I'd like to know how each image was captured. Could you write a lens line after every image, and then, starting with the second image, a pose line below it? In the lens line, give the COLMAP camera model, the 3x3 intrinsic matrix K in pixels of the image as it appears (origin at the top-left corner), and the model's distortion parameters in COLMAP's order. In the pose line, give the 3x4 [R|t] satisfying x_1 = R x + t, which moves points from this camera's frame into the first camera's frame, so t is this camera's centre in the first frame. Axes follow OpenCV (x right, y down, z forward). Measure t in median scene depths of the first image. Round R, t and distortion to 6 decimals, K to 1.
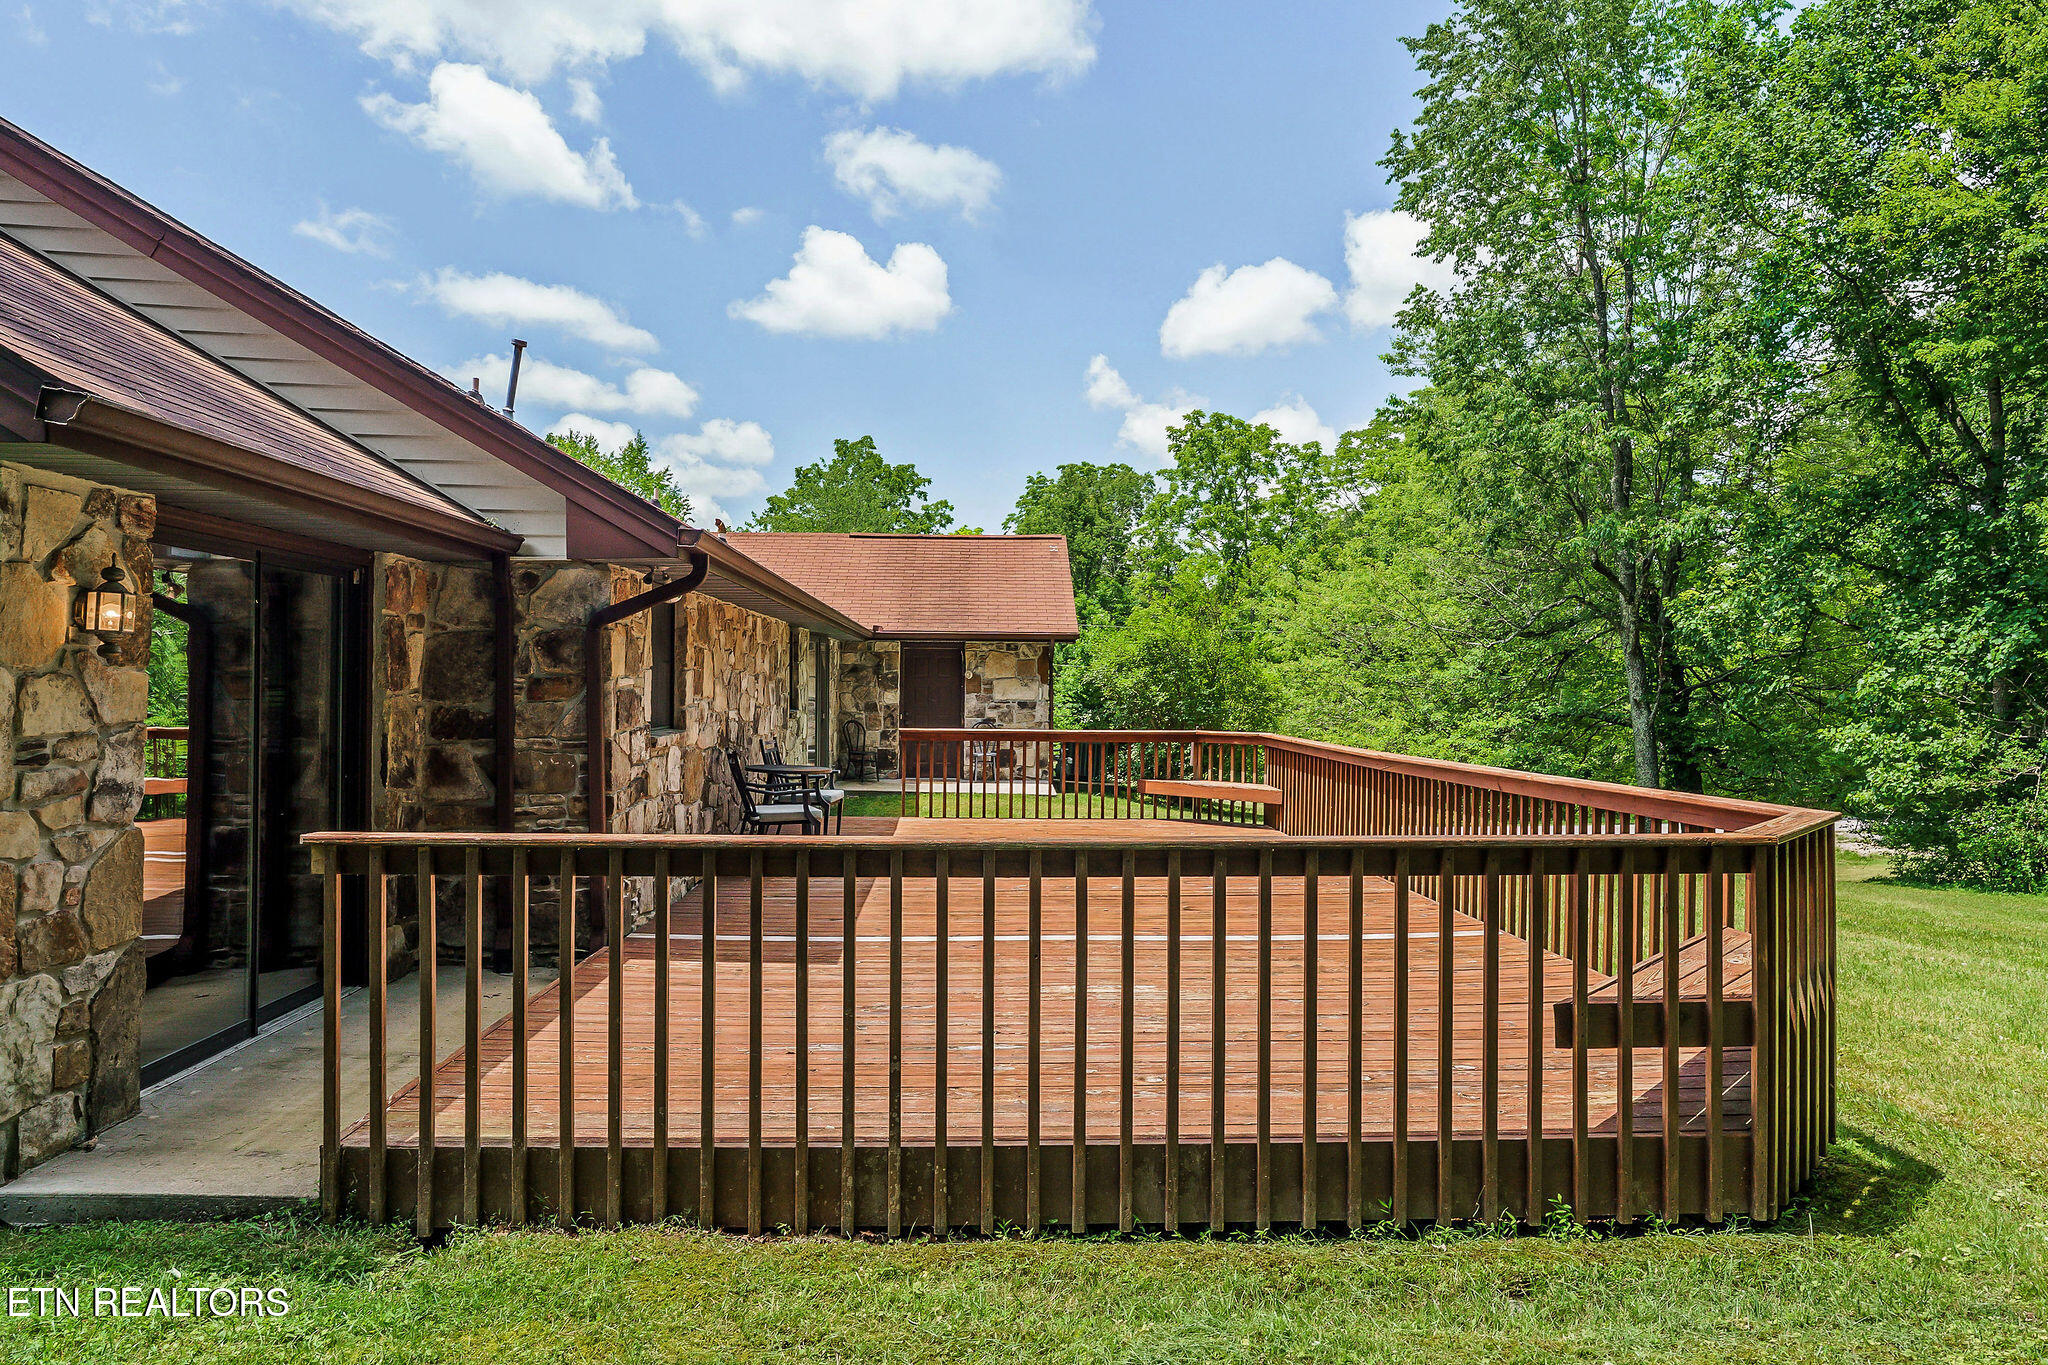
lens RADIAL K [[1349.4, 0, 1026.6], [0, 1349.4, 676.8], [0, 0, 1]] dist [0.001345, 0.000564]
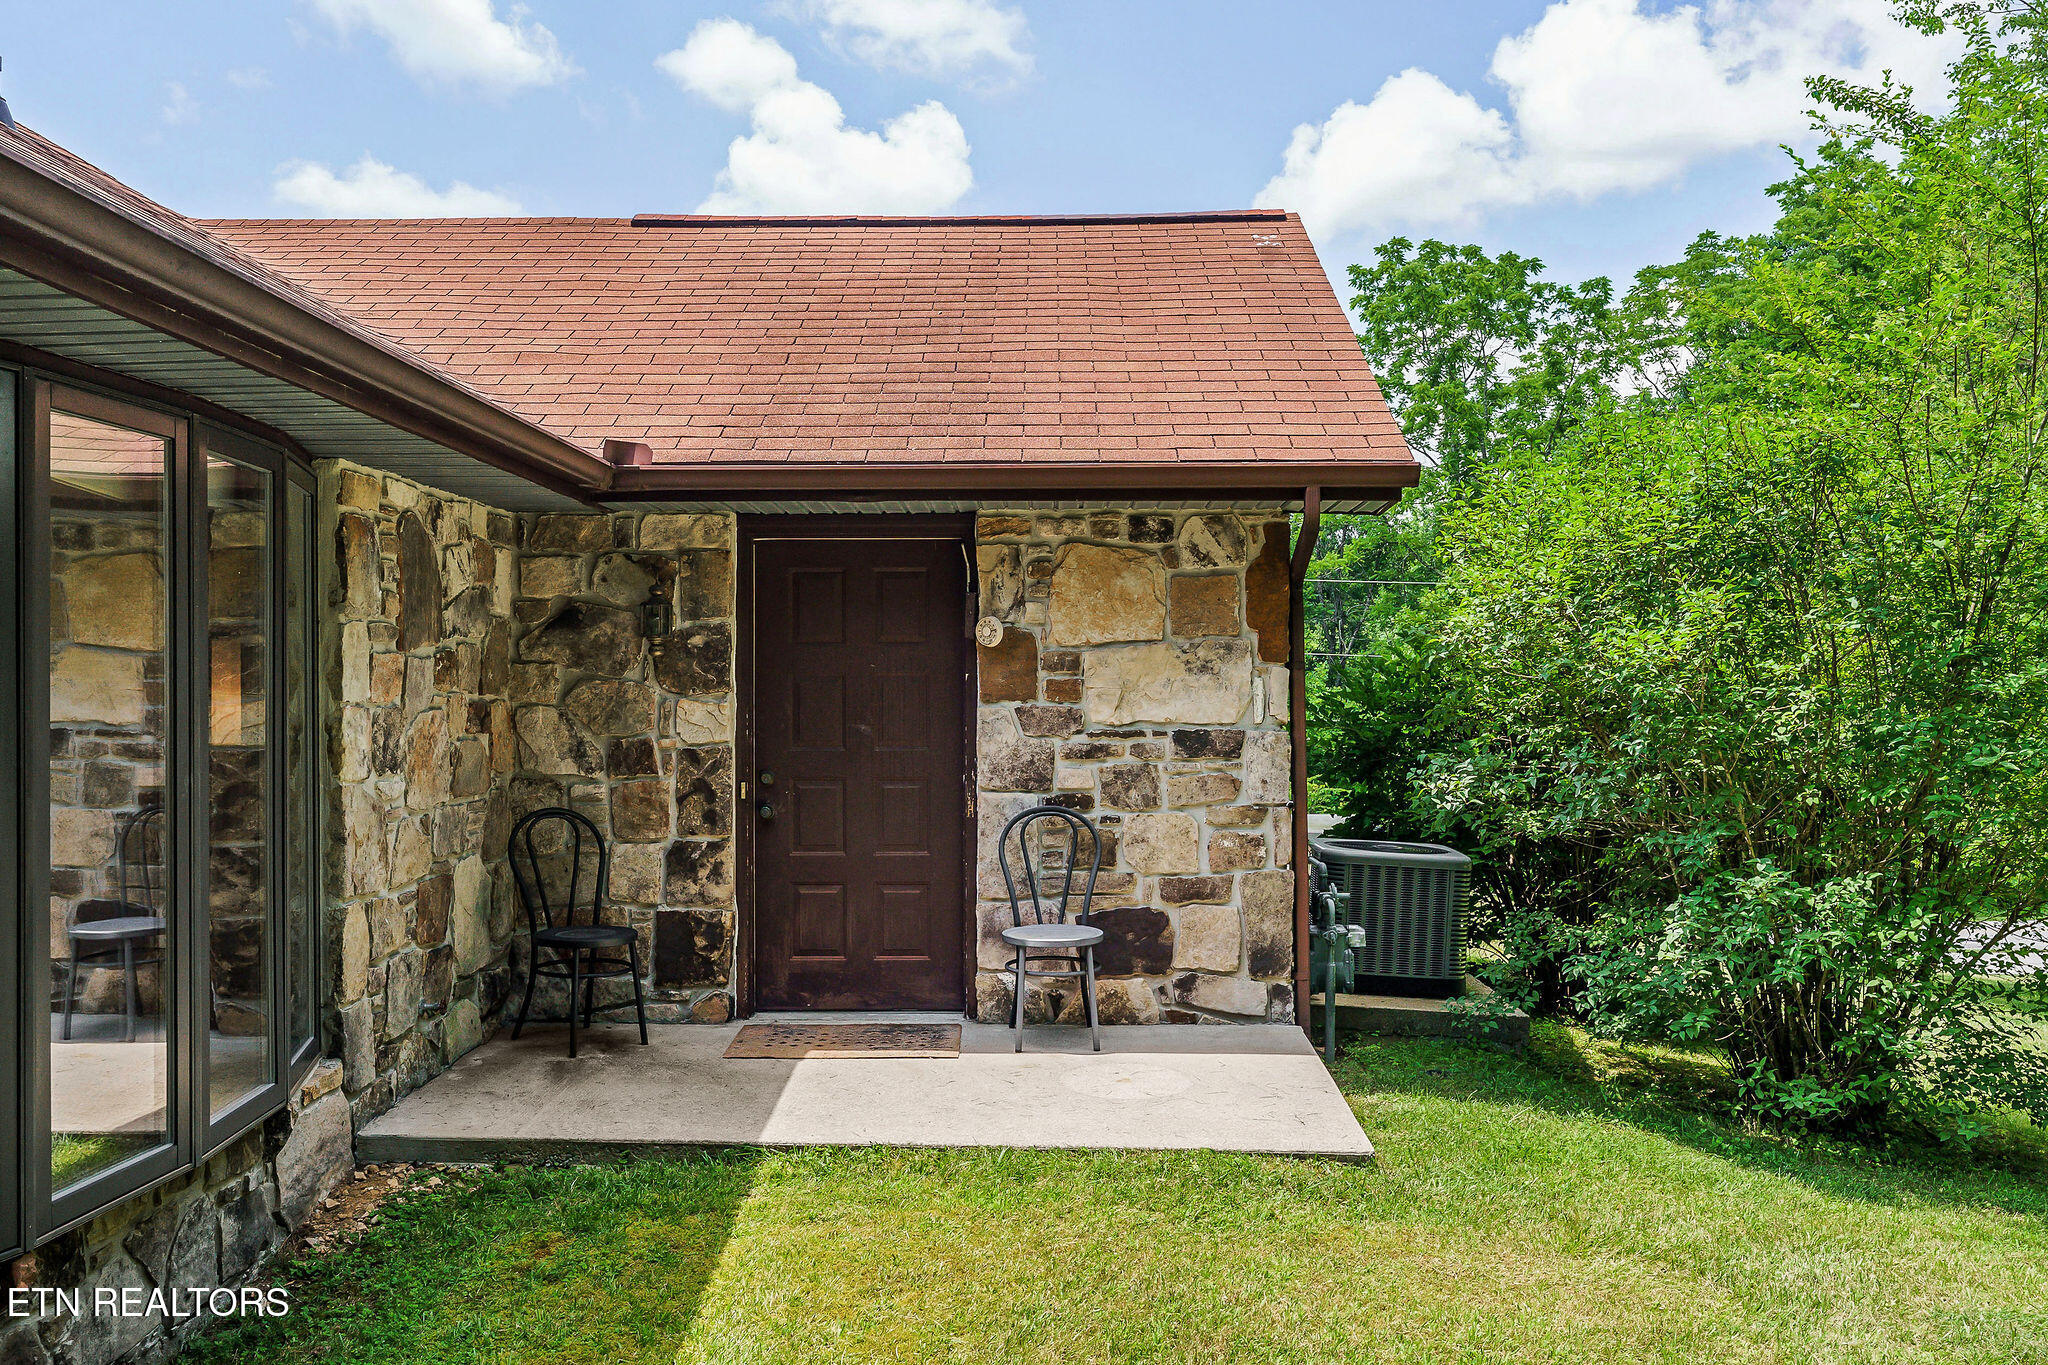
lens RADIAL K [[1675.9, 0, 1022.2], [0, 1675.9, 679.8], [0, 0, 1]] dist [-0.044556, -0.000426]
pose [[0.998504, -0.012548, -0.053219, -0.014175], [0.012480, 0.999921, -0.001616, 0.006394], [0.053235, 0.000949, 0.998582, 0.498900]]
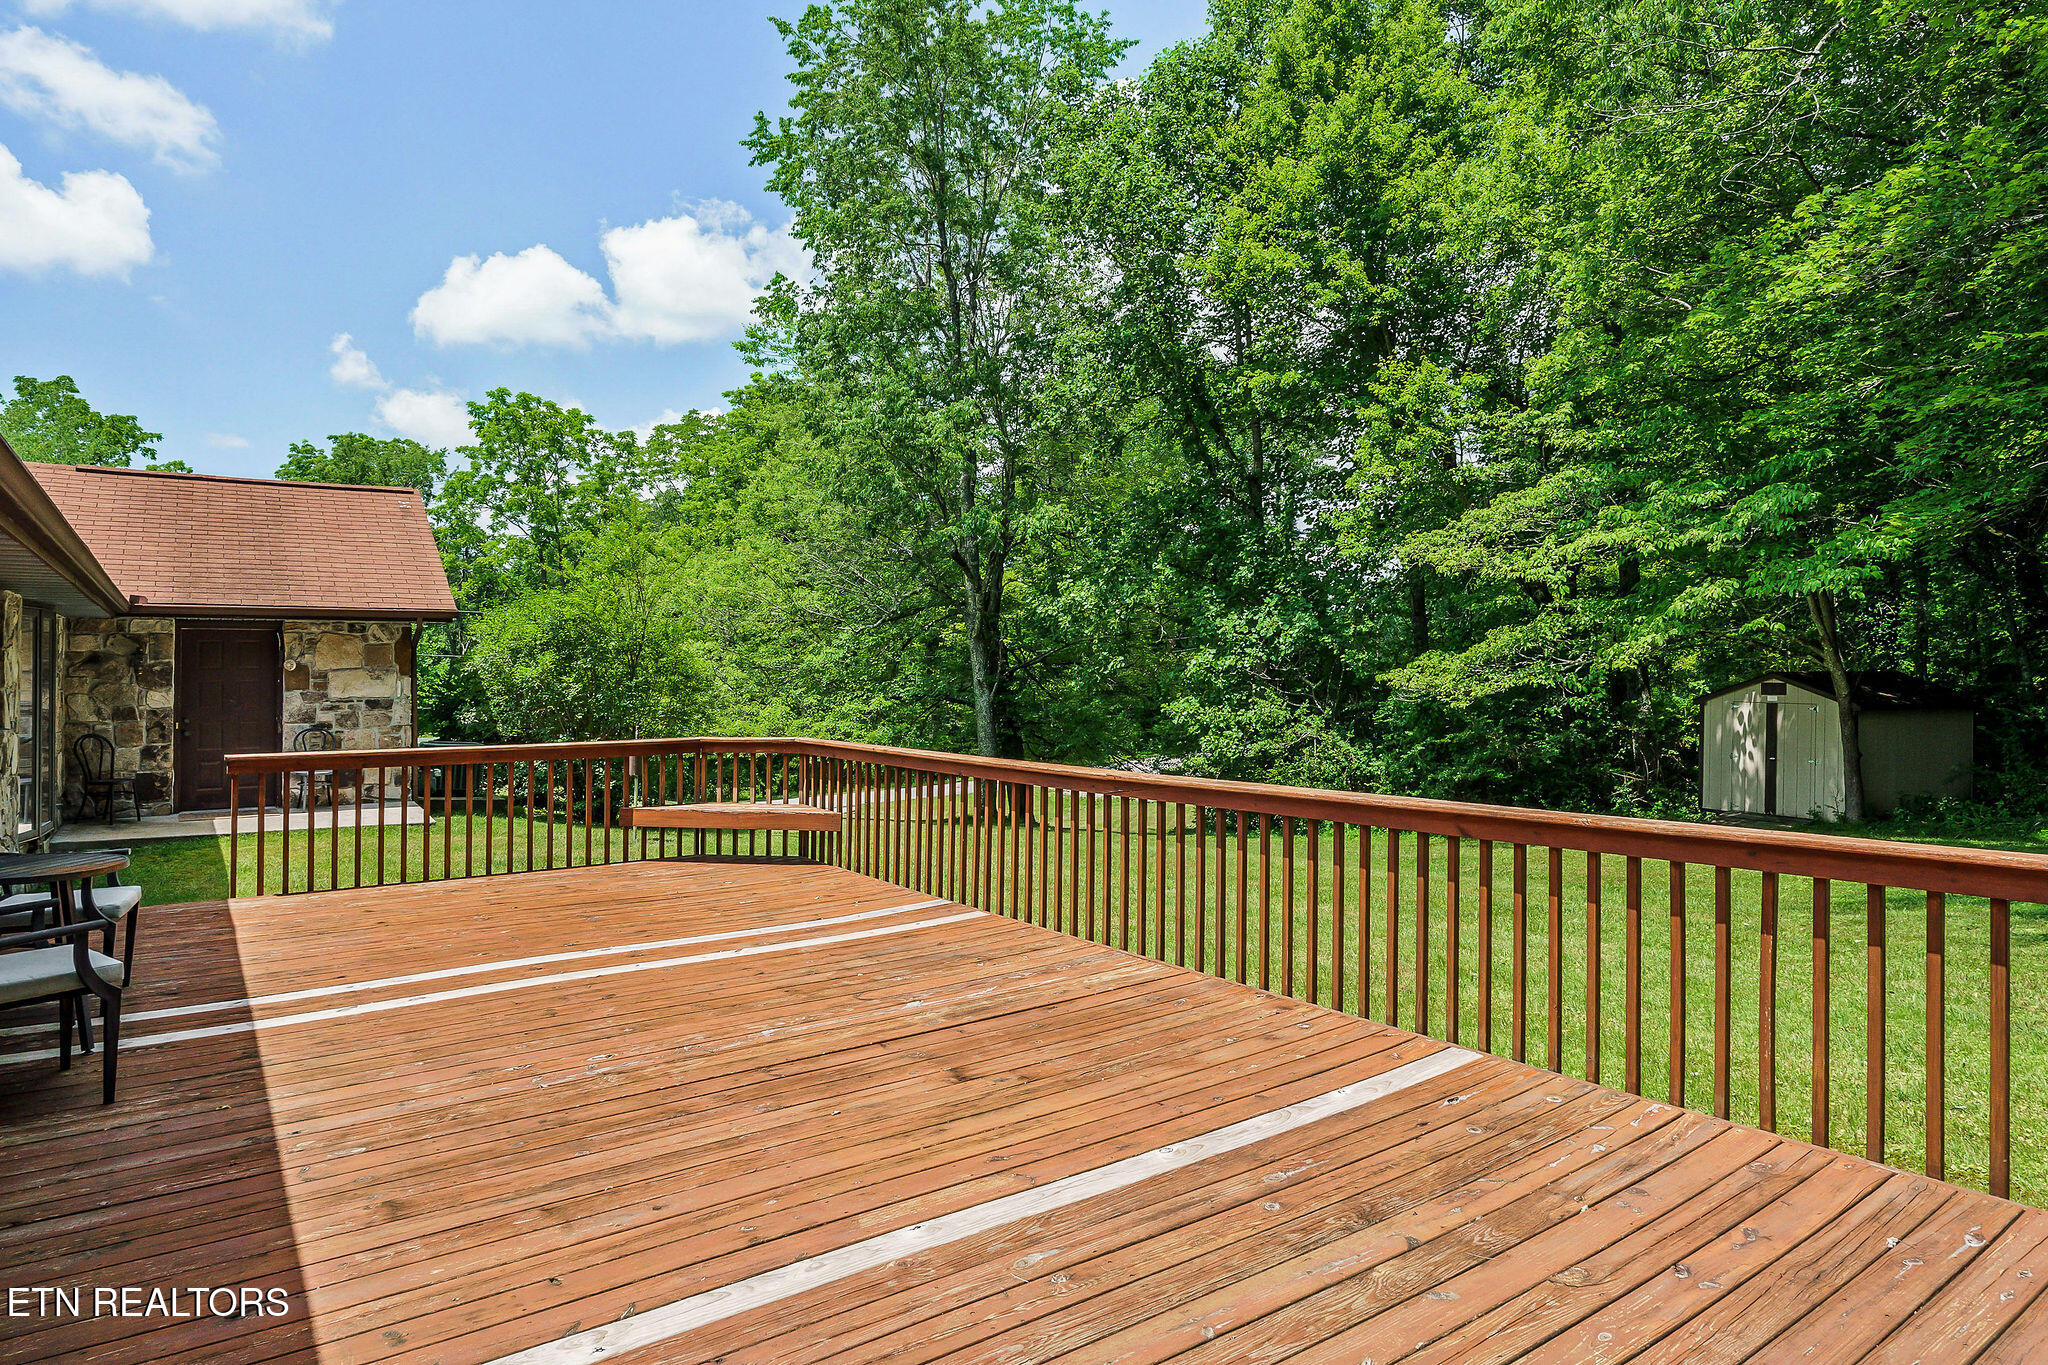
lens RADIAL K [[1186.9, 0, 1024.5], [0, 1186.9, 647.8], [0, 0, 1]] dist [-0.001395, 0.001987]
pose [[0.841344, -0.004340, 0.540483, -0.041432], [0.010204, 0.999917, -0.007855, -0.001269], [-0.540404, 0.012124, 0.841319, 0.178296]]
